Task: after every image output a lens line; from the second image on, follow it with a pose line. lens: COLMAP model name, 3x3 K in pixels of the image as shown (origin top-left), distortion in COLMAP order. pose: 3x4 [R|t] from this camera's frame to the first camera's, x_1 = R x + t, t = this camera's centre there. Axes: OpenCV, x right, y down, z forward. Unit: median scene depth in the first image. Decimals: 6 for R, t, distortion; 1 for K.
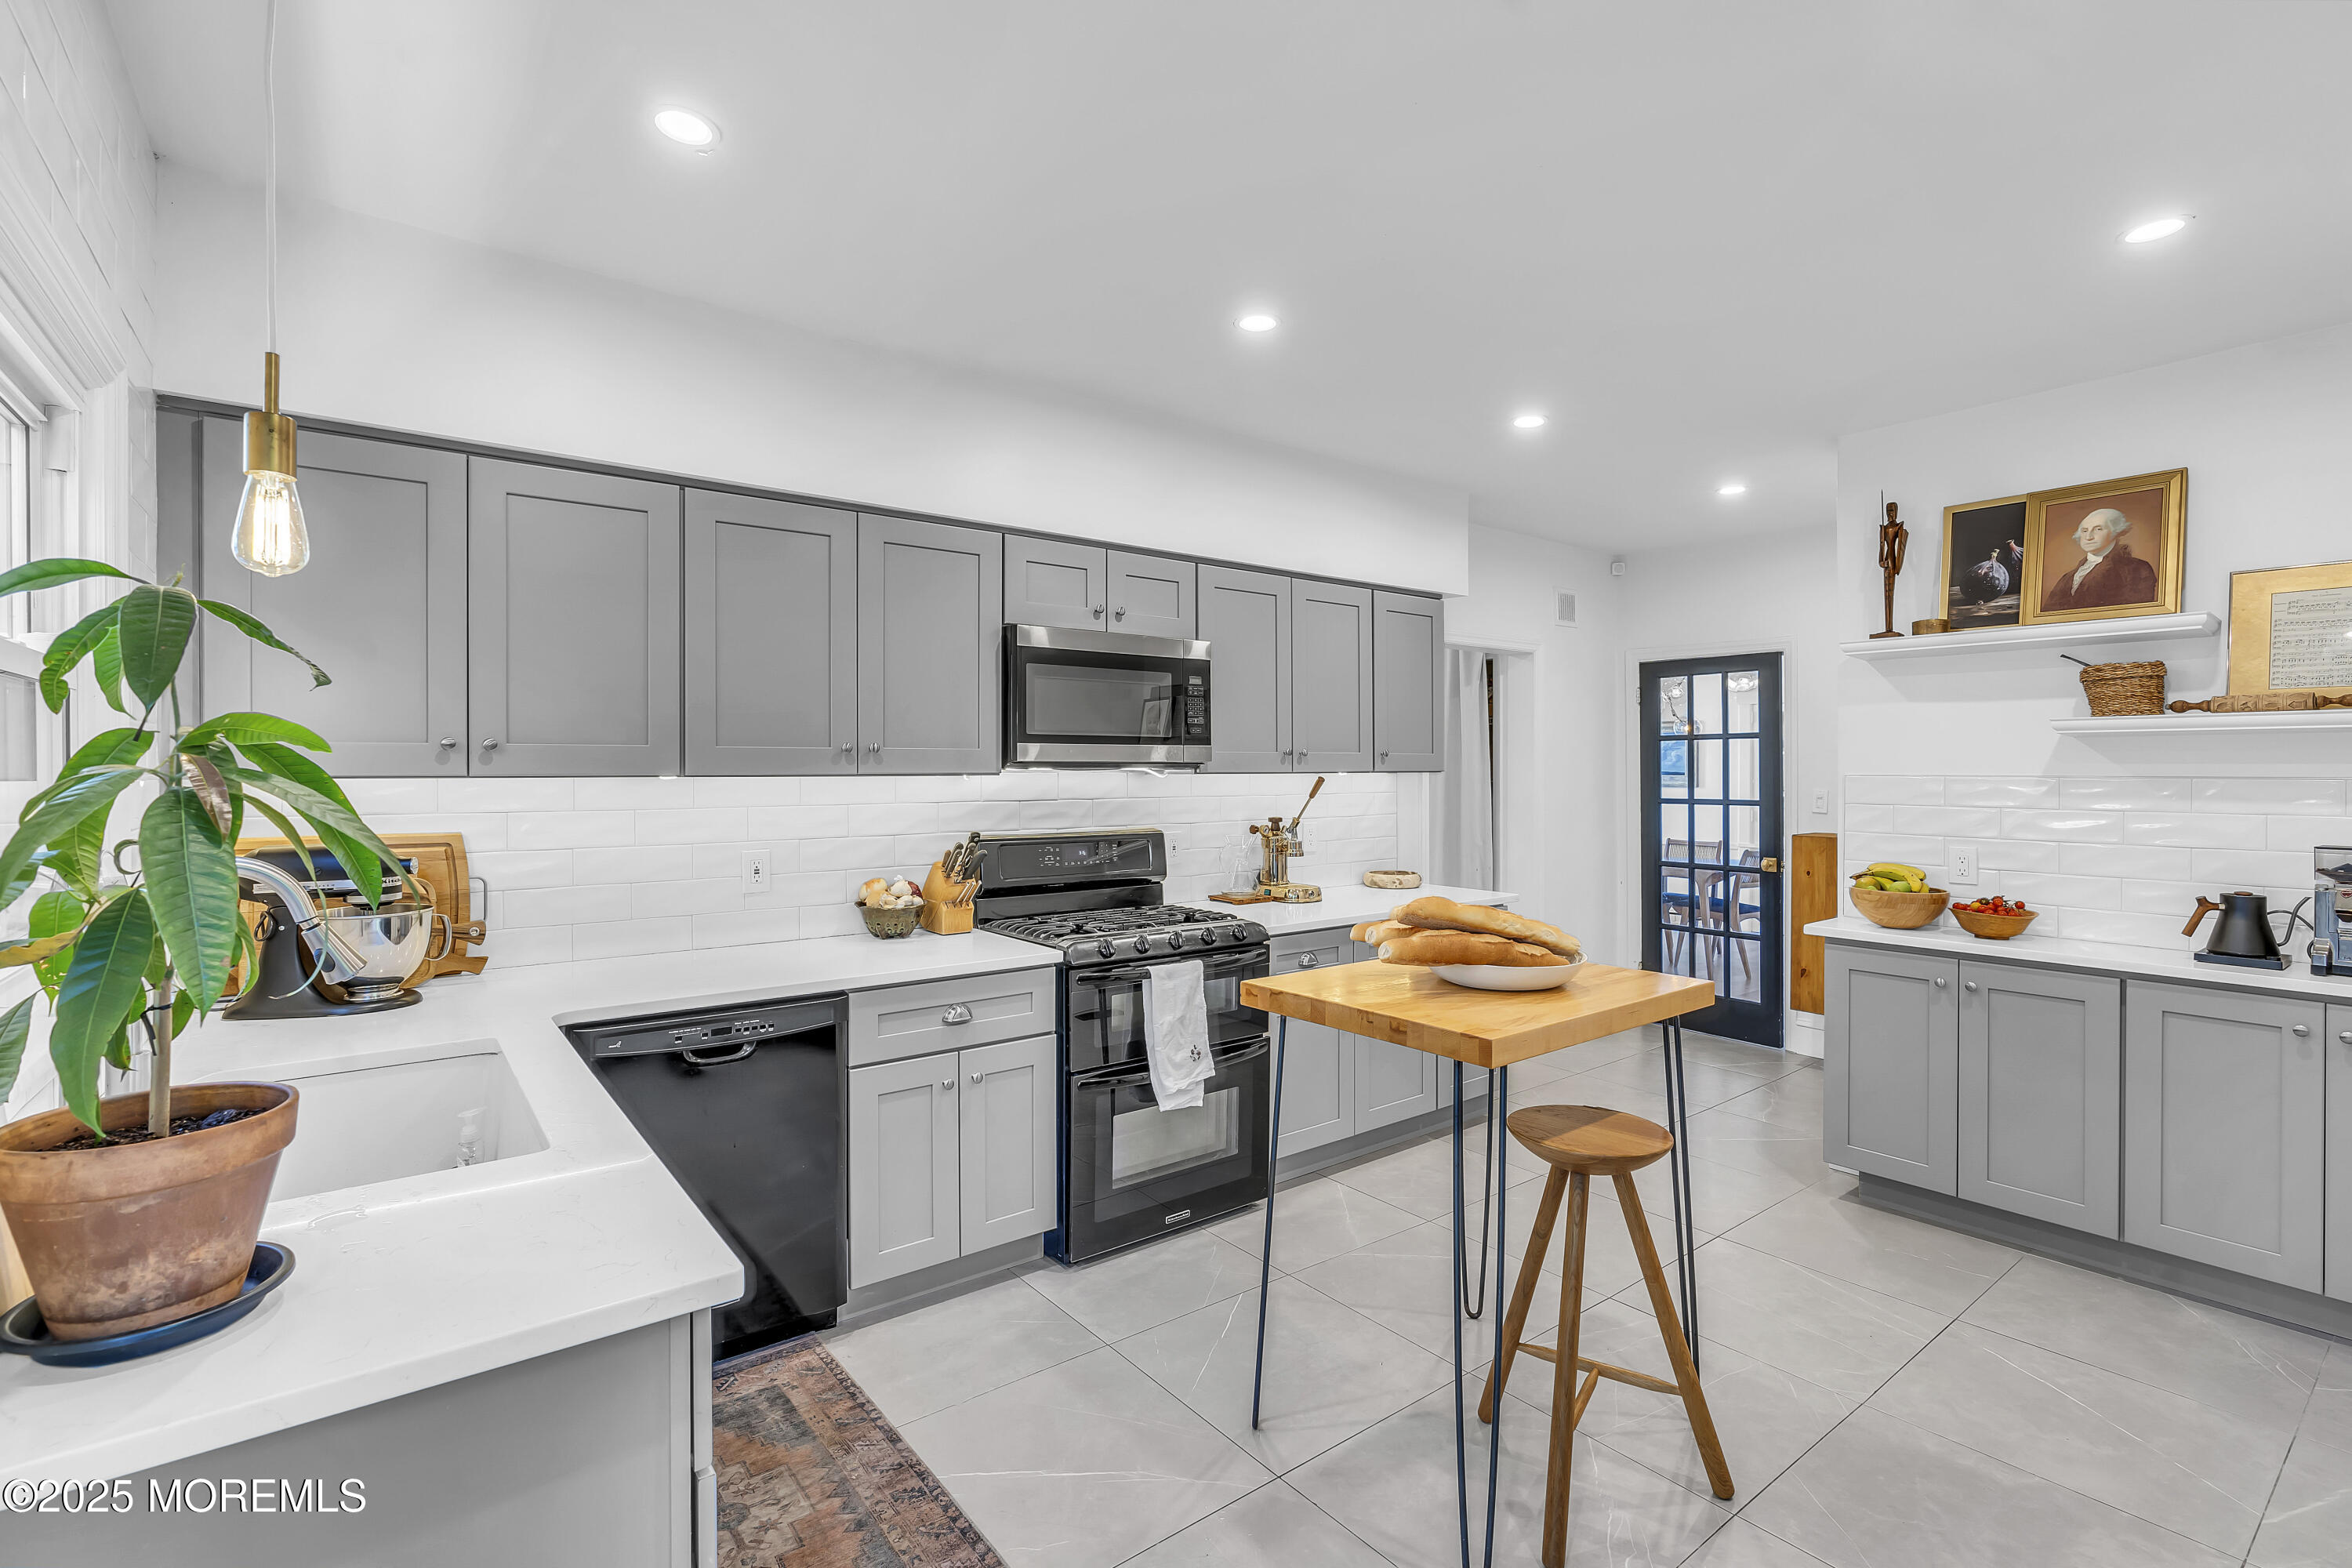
lens RADIAL K [[1063.3, 0, 1174.7], [0, 1063.3, 774.8], [0, 0, 1]] dist [0.000641, 0.000042]
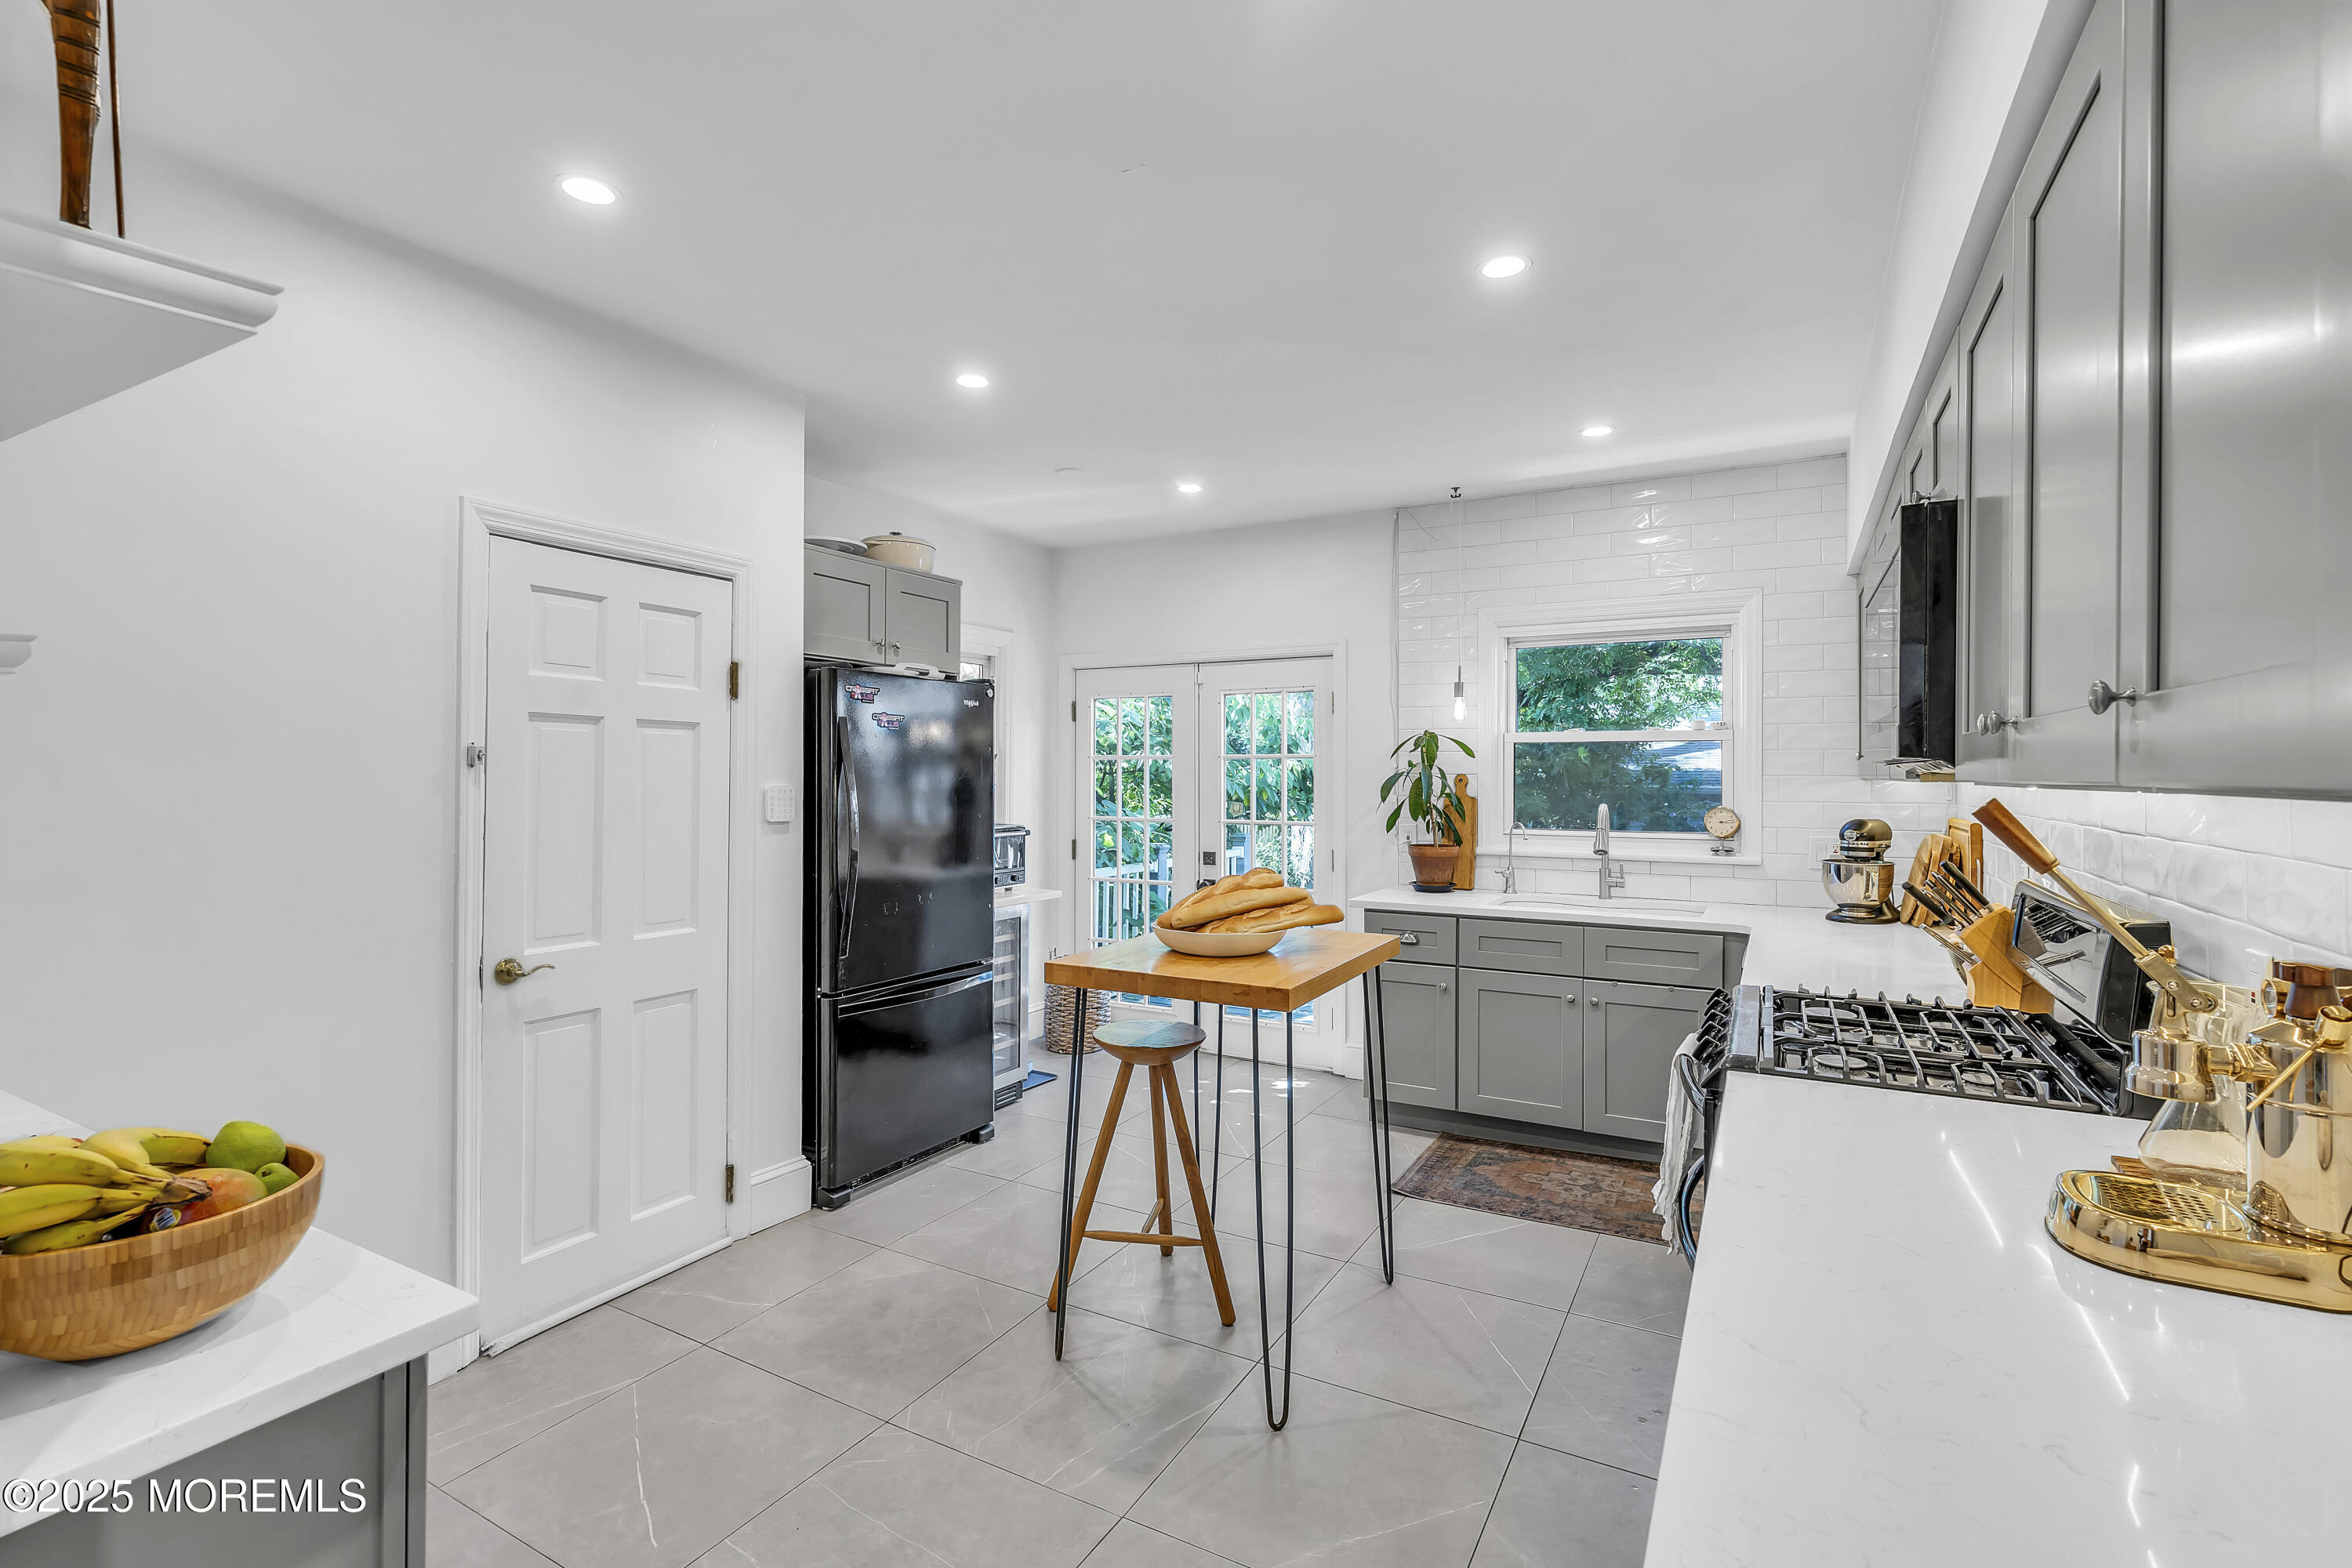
lens RADIAL K [[1063.3, 0, 1179.6], [0, 1063.3, 782.9], [0, 0, 1]] dist [0.000641, 0.000042]
pose [[-0.920052, 0.000906, -0.391795, 0.871380], [-0.000739, 0.999992, 0.004049, 0.003001], [0.391795, 0.004015, -0.920044, 2.233663]]
